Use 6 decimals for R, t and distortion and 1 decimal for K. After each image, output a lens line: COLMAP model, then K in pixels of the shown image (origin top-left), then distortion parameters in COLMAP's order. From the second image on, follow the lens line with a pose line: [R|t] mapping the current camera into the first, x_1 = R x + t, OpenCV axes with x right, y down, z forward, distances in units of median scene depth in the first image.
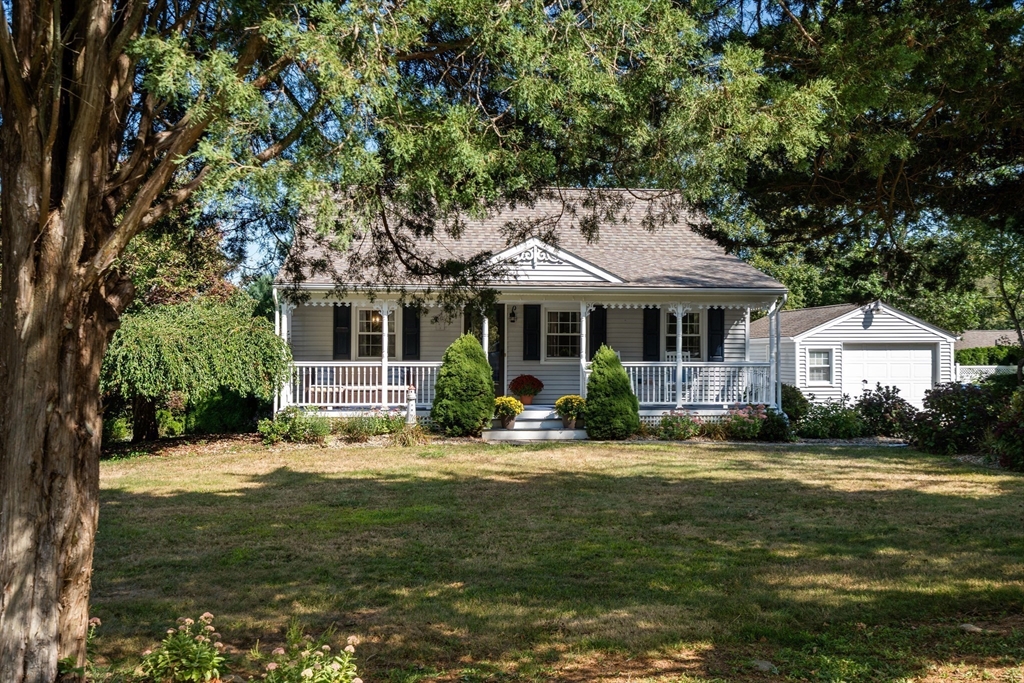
lens RADIAL K [[1021.0, 0, 508.4], [0, 1021.0, 338.2], [0, 0, 1]] dist [0.013232, 0.000000]
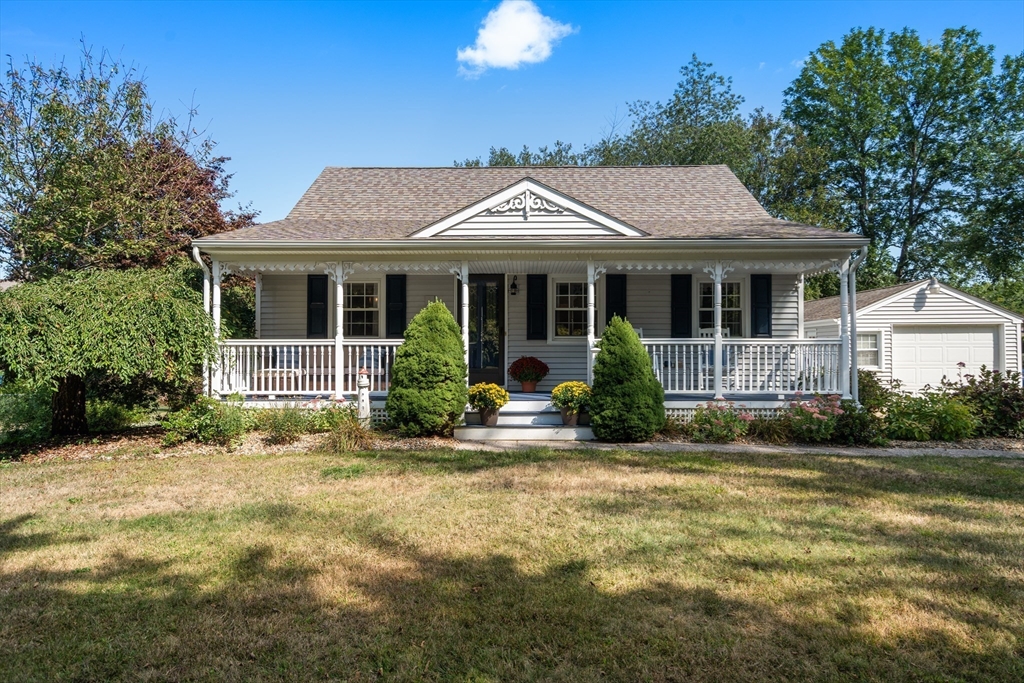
lens RADIAL K [[638.9, 0, 511.8], [0, 638.9, 337.2], [0, 0, 1]] dist [0.010686, -0.001391]
pose [[0.992257, -0.006270, -0.124041, 0.075493], [0.005177, 0.999945, -0.009129, 0.026803], [0.124091, 0.008416, 0.992235, 0.520577]]
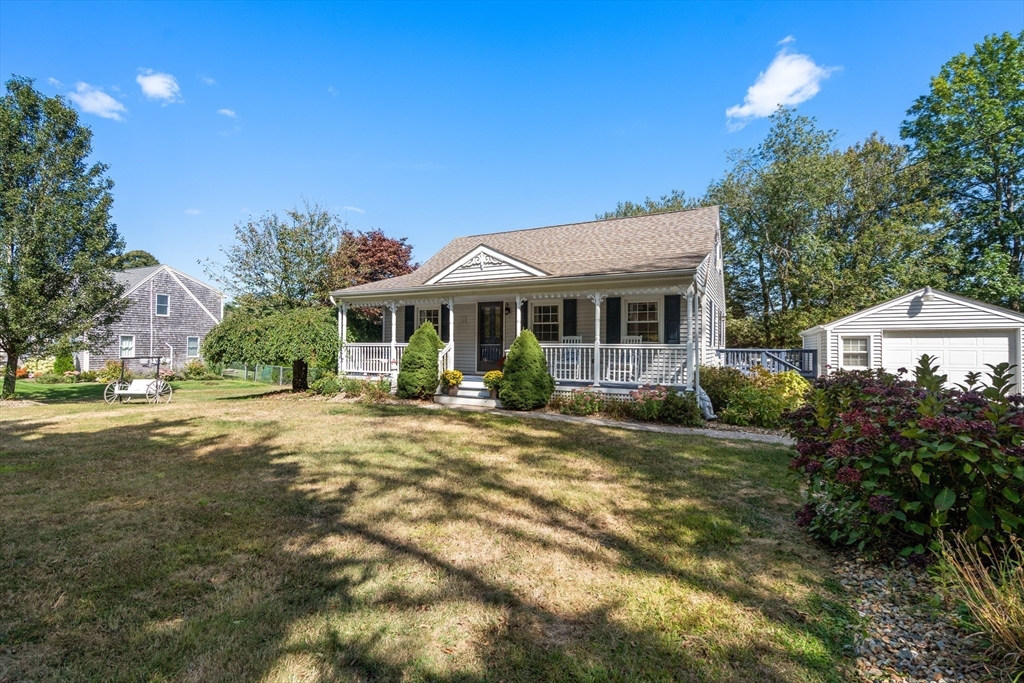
lens RADIAL K [[468.0, 0, 508.7], [0, 468.0, 338.3], [0, 0, 1]] dist [-0.004881, 0.001861]
pose [[0.827488, -0.006014, -0.561452, 0.385980], [0.002097, 0.999969, -0.007620, 0.021565], [0.561480, 0.005128, 0.827474, 0.545451]]
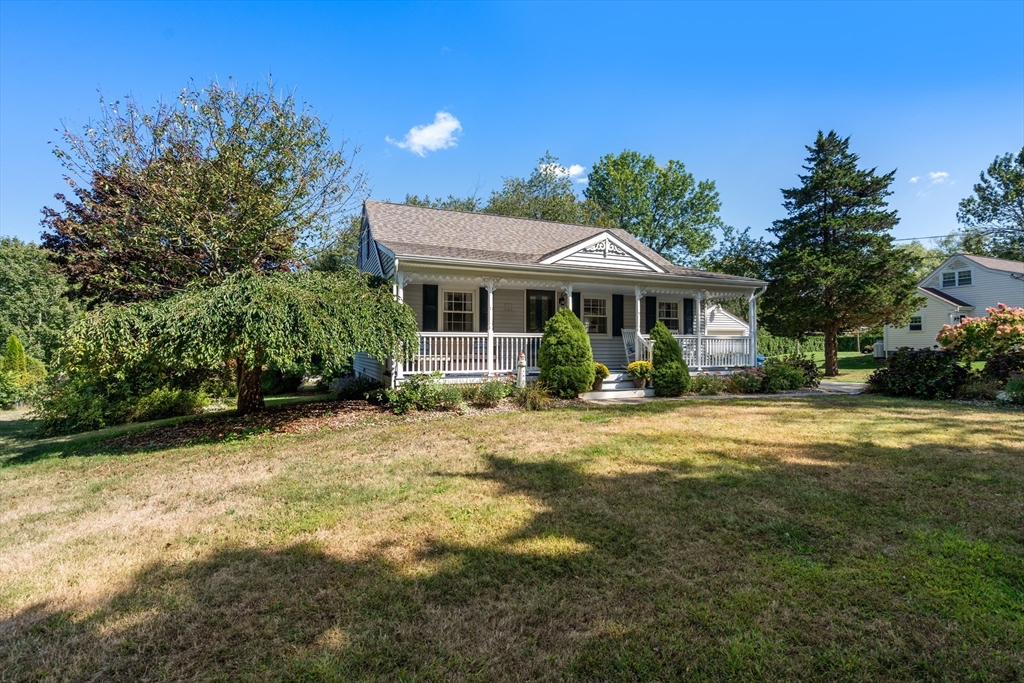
lens RADIAL K [[468.0, 0, 511.7], [0, 468.0, 338.1], [0, 0, 1]] dist [-0.004881, 0.001861]
pose [[0.959965, 0.001820, 0.280113, -0.242281], [0.000757, 0.999958, -0.009093, 0.033426], [-0.280118, 0.008941, 0.959924, 0.504550]]
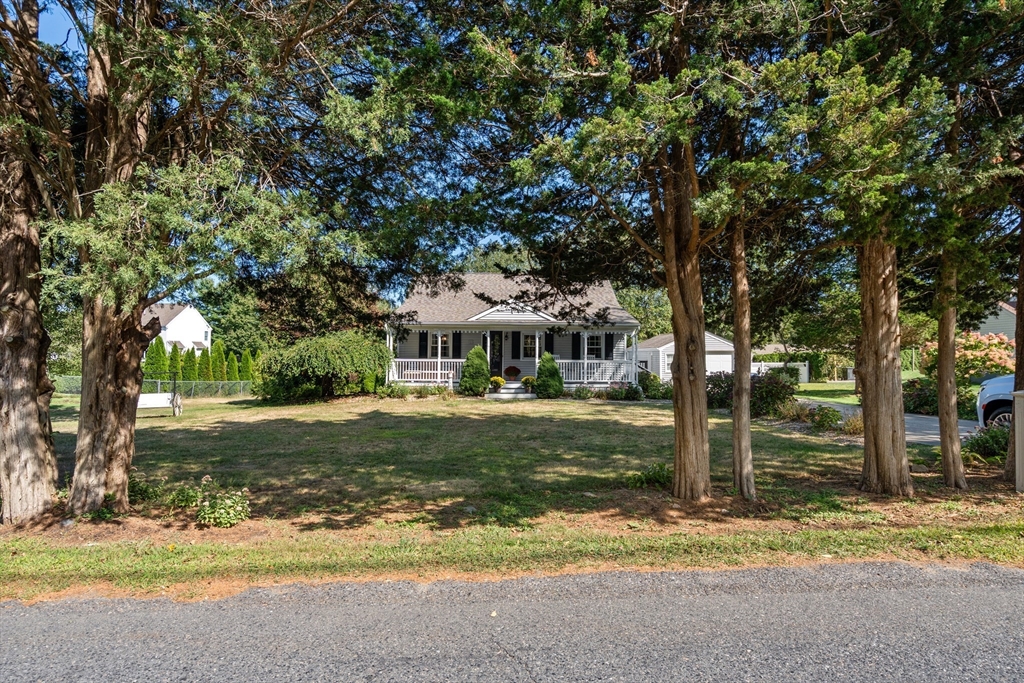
lens RADIAL K [[506.7, 0, 508.8], [0, 506.7, 338.6], [0, 0, 1]] dist [-0.005342, 0.001996]
pose [[0.995316, 0.001622, -0.096662, 0.117522], [-0.003294, 0.999848, -0.017138, -0.001580], [0.096619, 0.017377, 0.995170, -0.002869]]
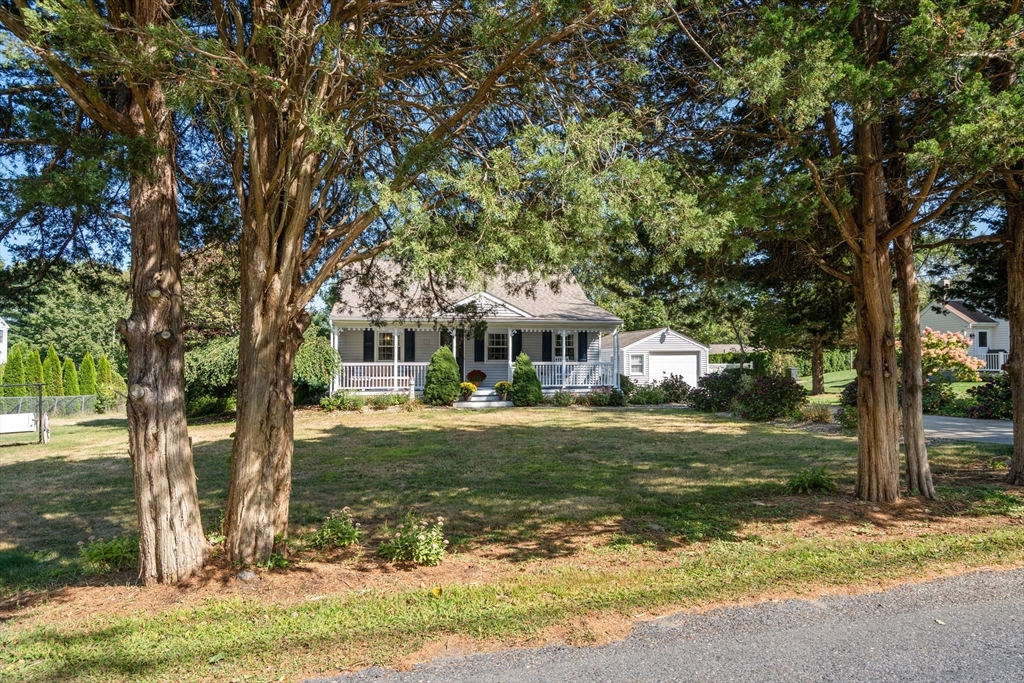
lens RADIAL K [[588.9, 0, 508.4], [0, 588.9, 344.6], [0, 0, 1]] dist [0.010278, -0.000610]
pose [[0.994927, -0.001748, 0.100582, -0.032106], [0.002541, 0.999967, -0.007756, 0.000688], [-0.100566, 0.007972, 0.994898, -0.006167]]
